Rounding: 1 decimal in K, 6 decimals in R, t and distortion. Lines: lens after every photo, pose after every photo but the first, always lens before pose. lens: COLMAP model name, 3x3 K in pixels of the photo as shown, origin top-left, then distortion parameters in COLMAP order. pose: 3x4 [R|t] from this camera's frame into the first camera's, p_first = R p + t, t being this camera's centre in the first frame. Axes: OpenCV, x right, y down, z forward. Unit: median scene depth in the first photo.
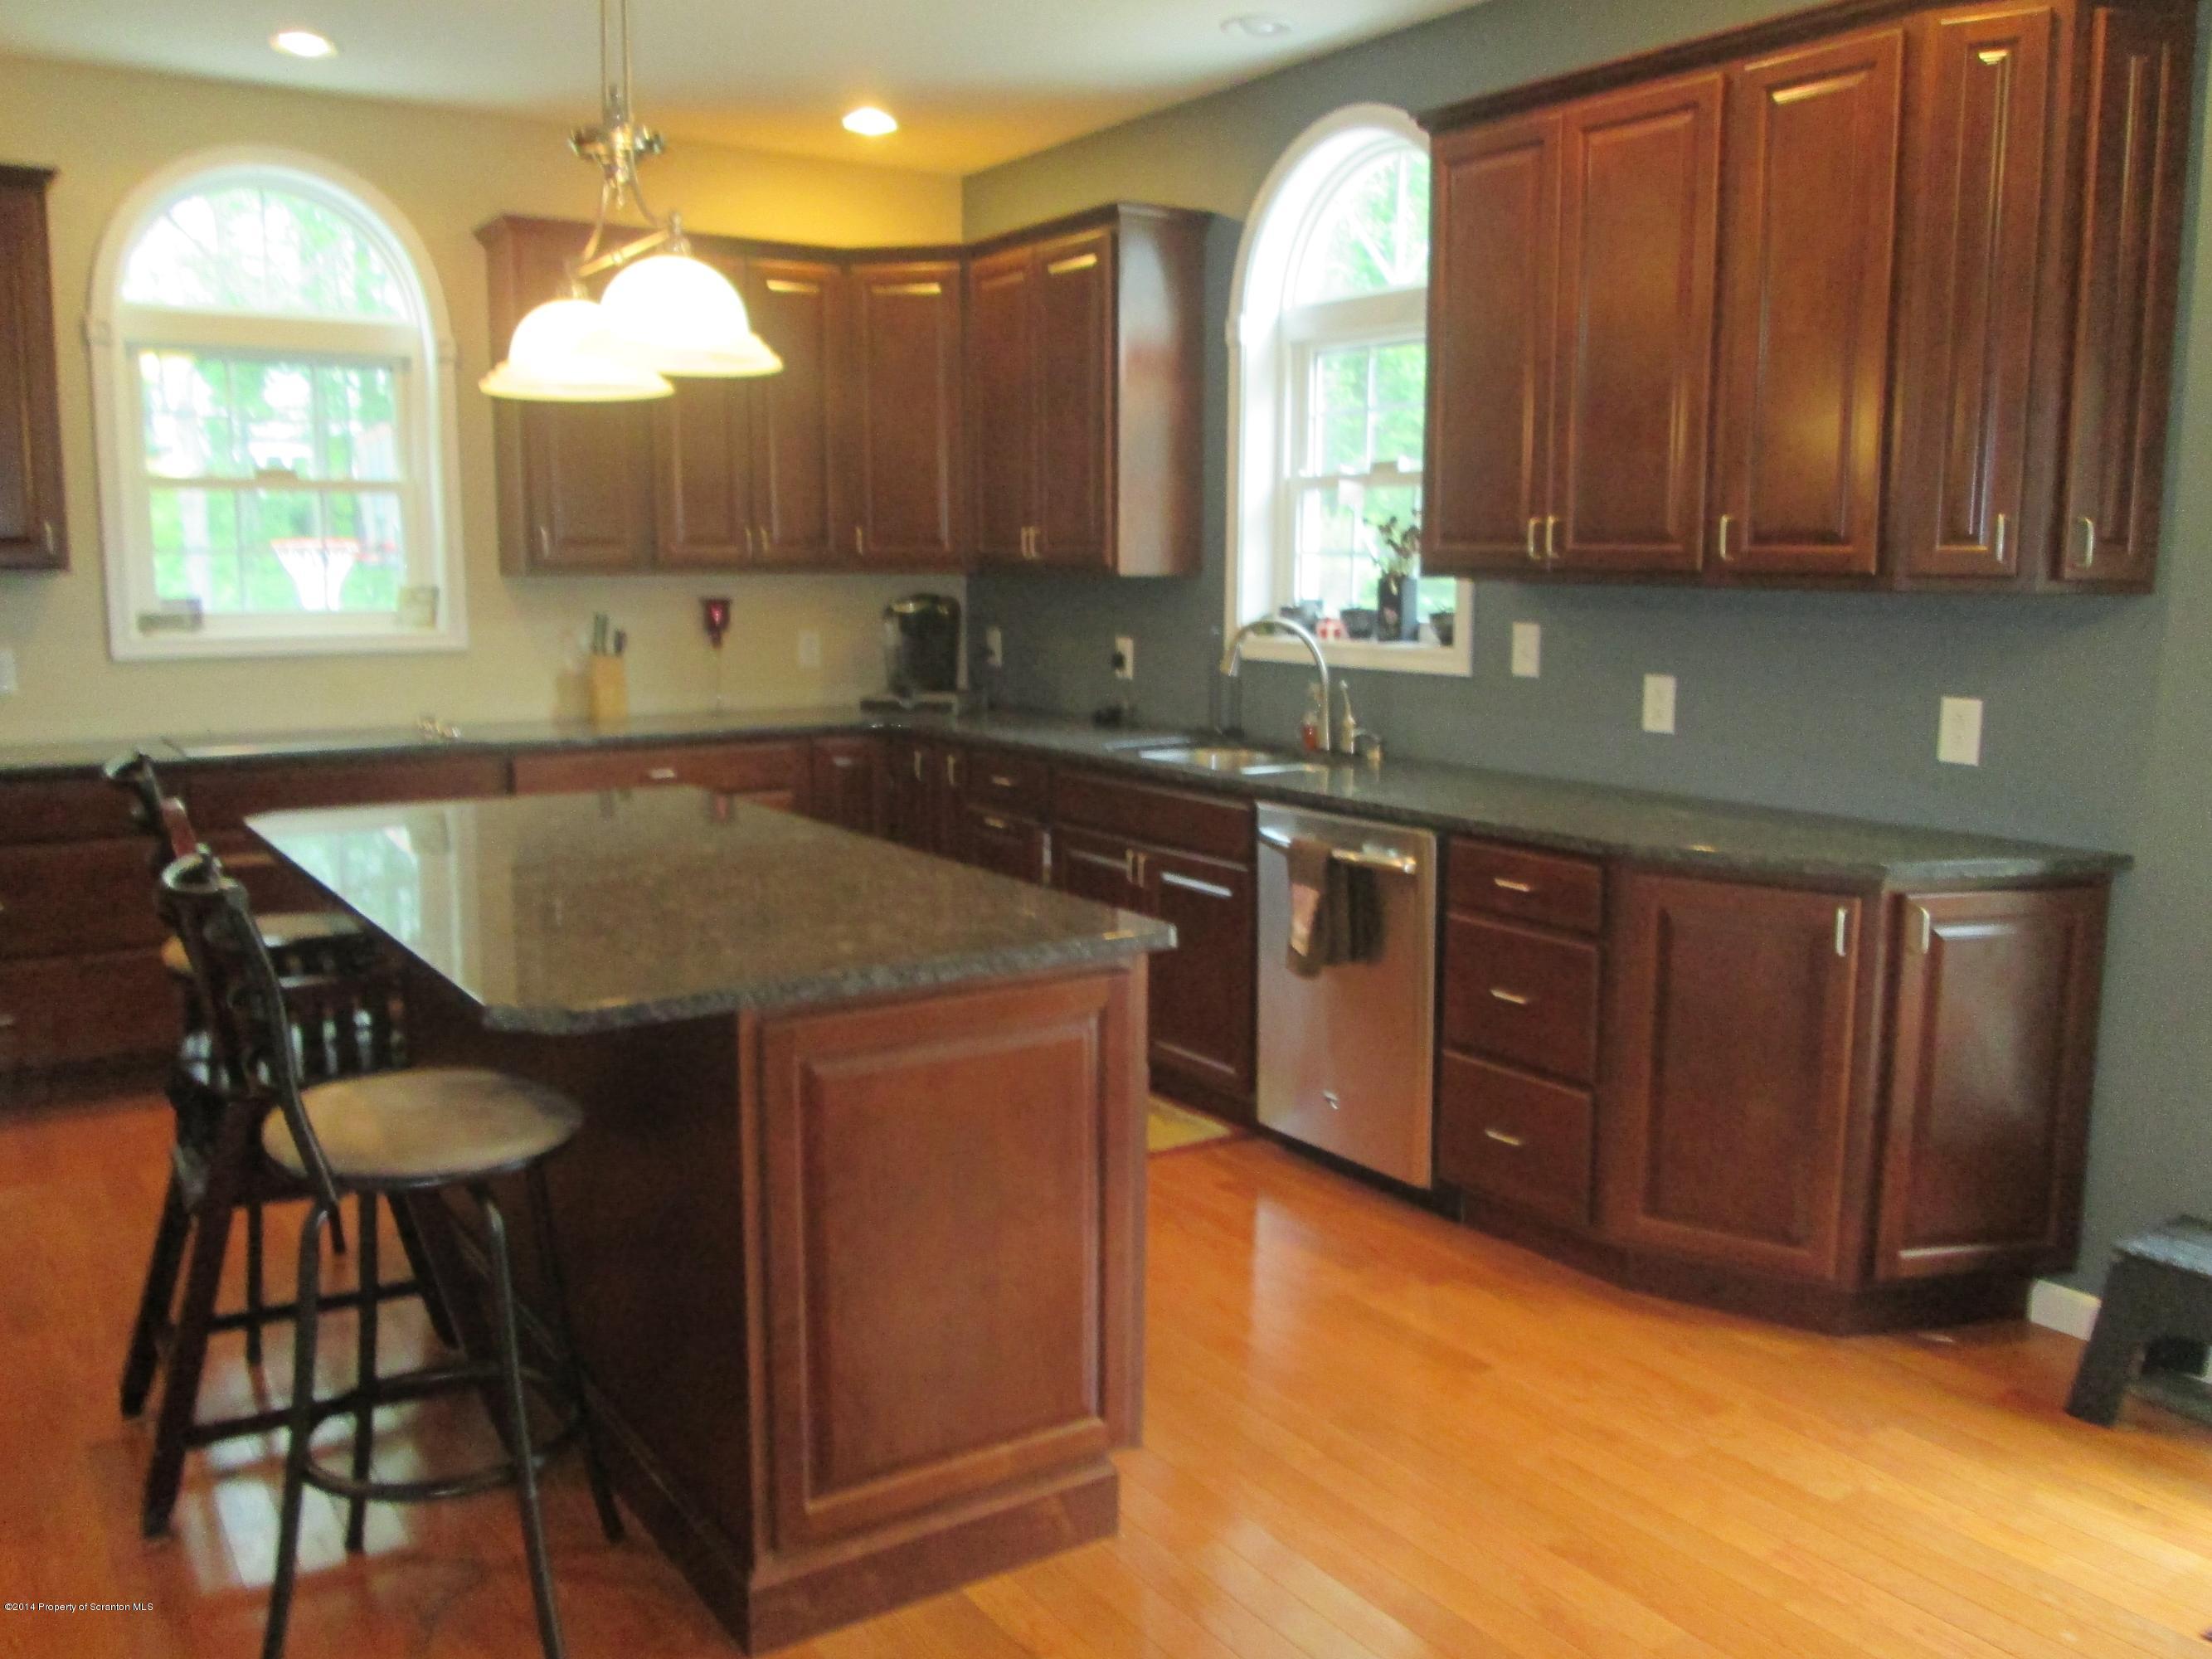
lens RADIAL K [[1836.4, 0, 1112.1], [0, 1836.4, 824.6], [0, 0, 1]] dist [-0.046218, 0.018450]
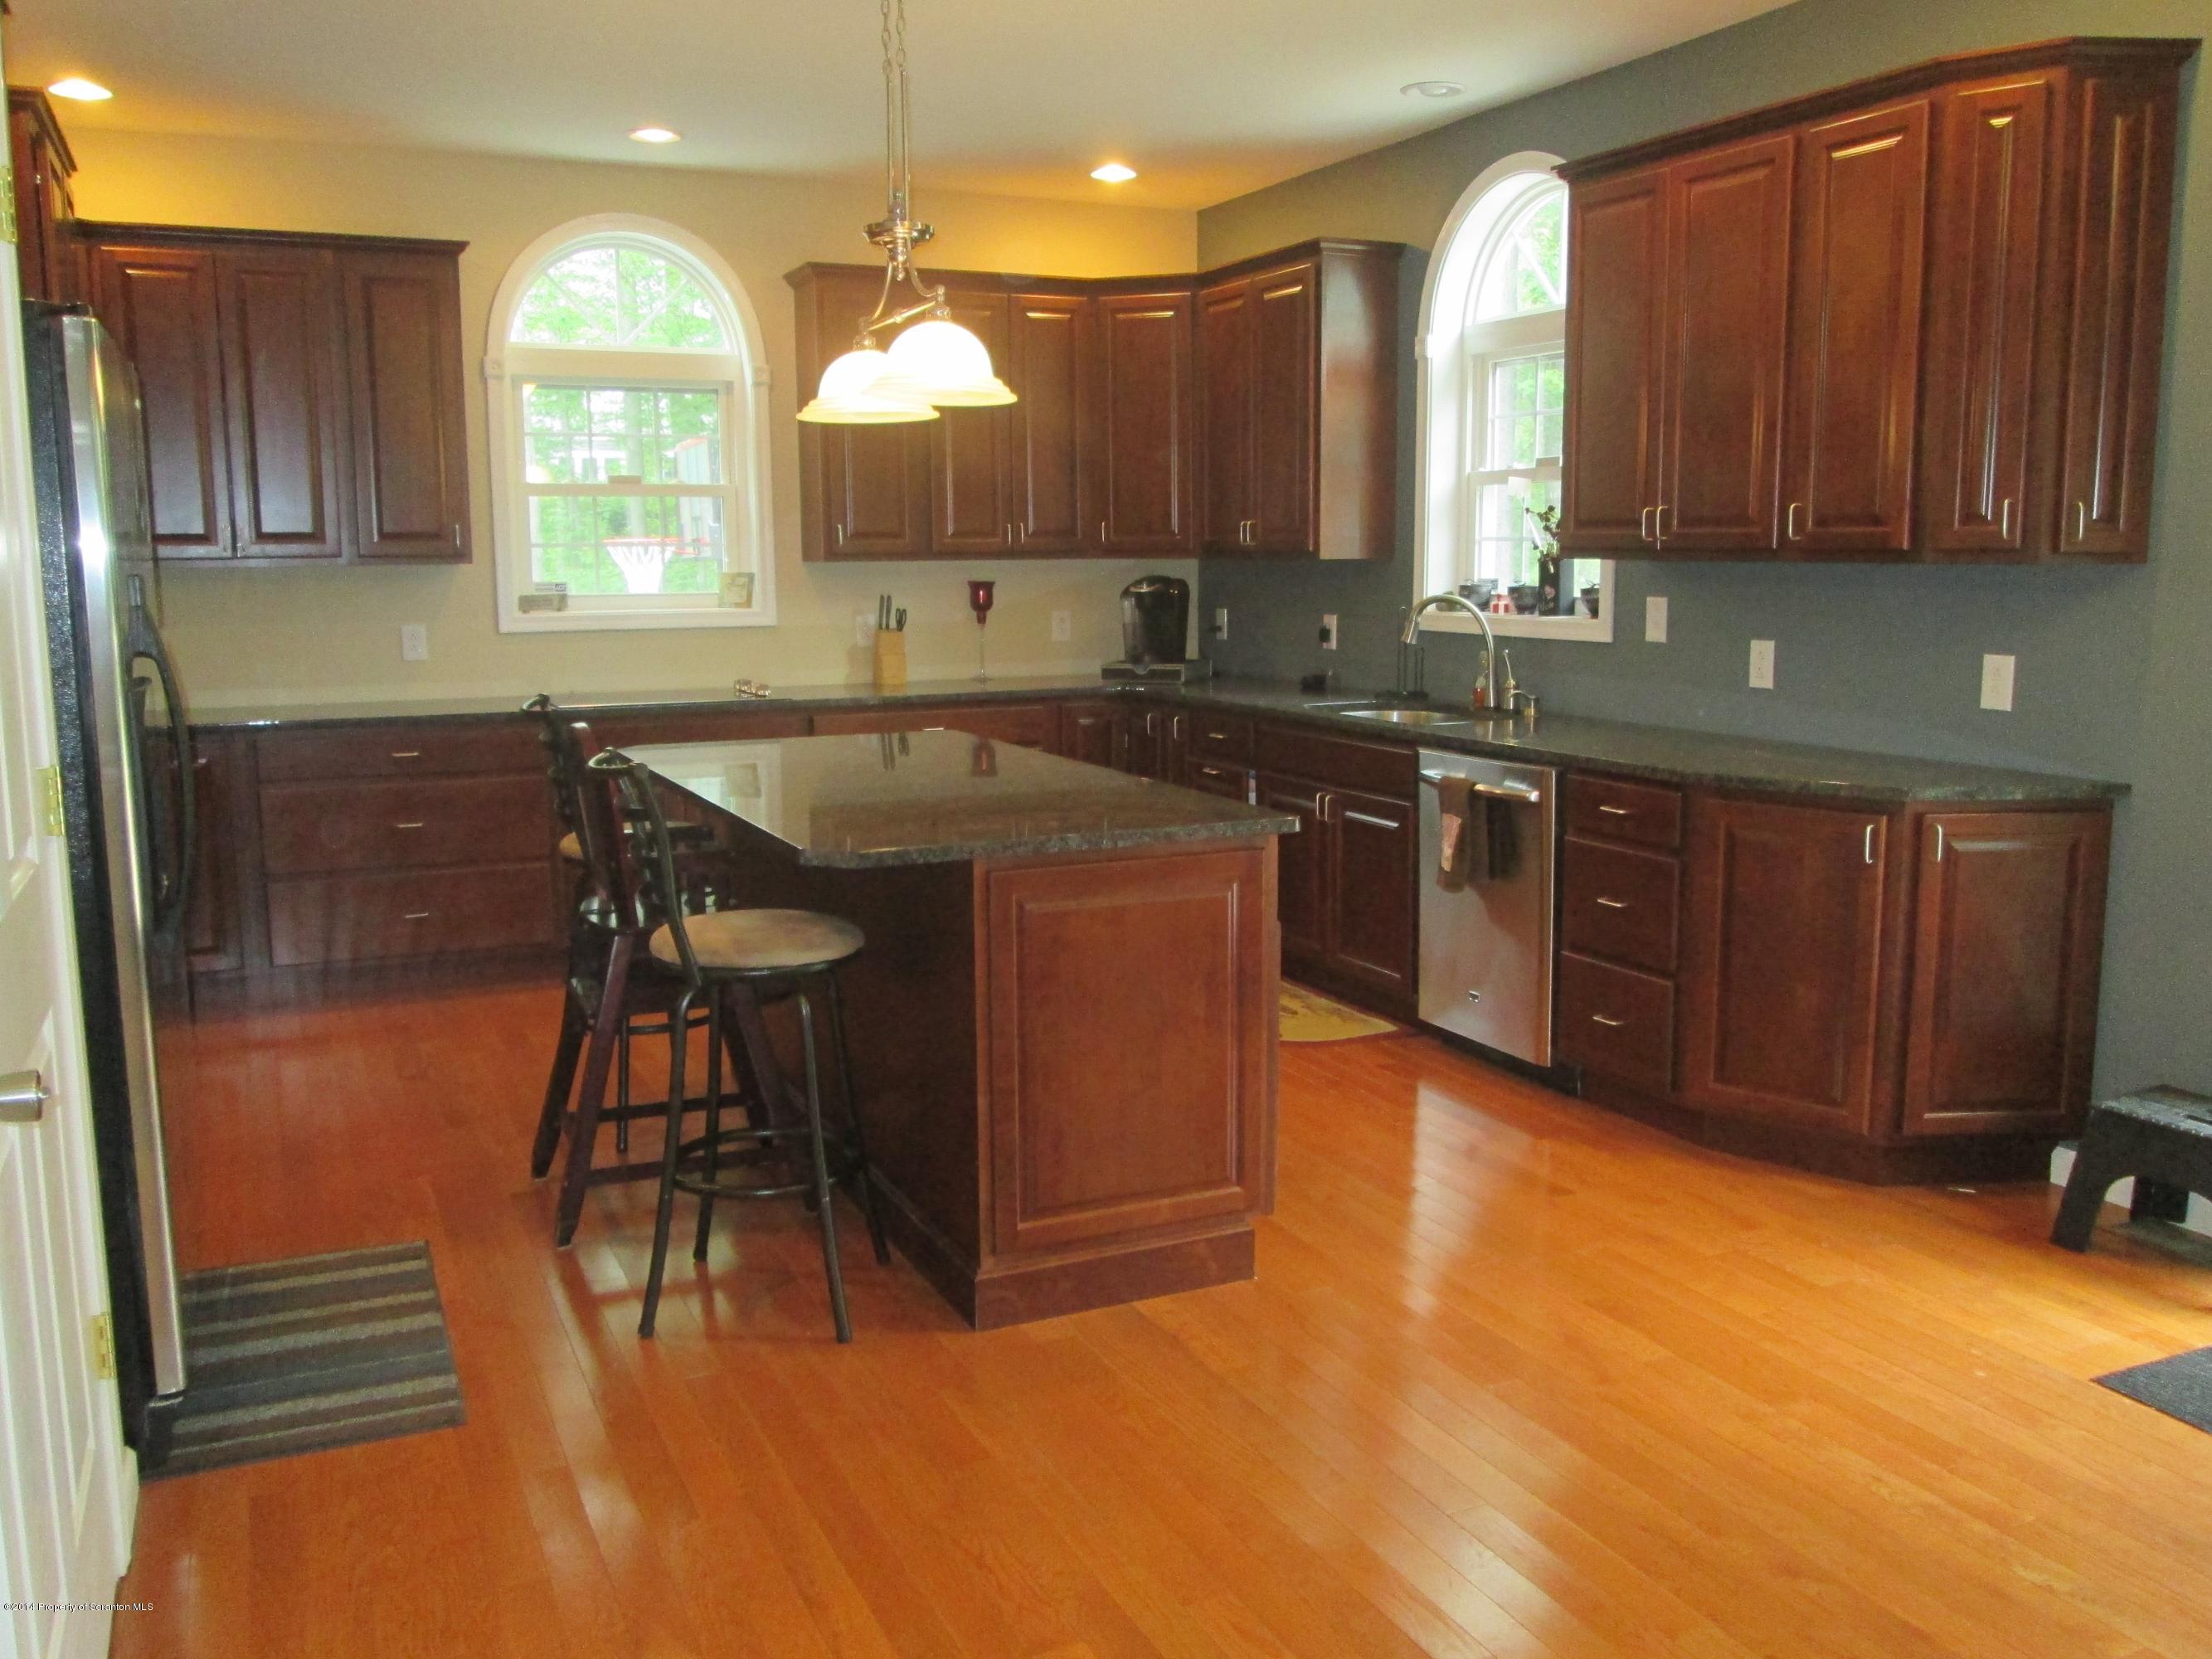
lens RADIAL K [[1836.4, 0, 1112.1], [0, 1836.4, 824.6], [0, 0, 1]] dist [-0.046218, 0.018450]
pose [[0.988740, 0.012753, -0.149097, 0.066877], [-0.012093, 0.999913, 0.005332, 0.037539], [0.149152, -0.003469, 0.988808, -0.229196]]
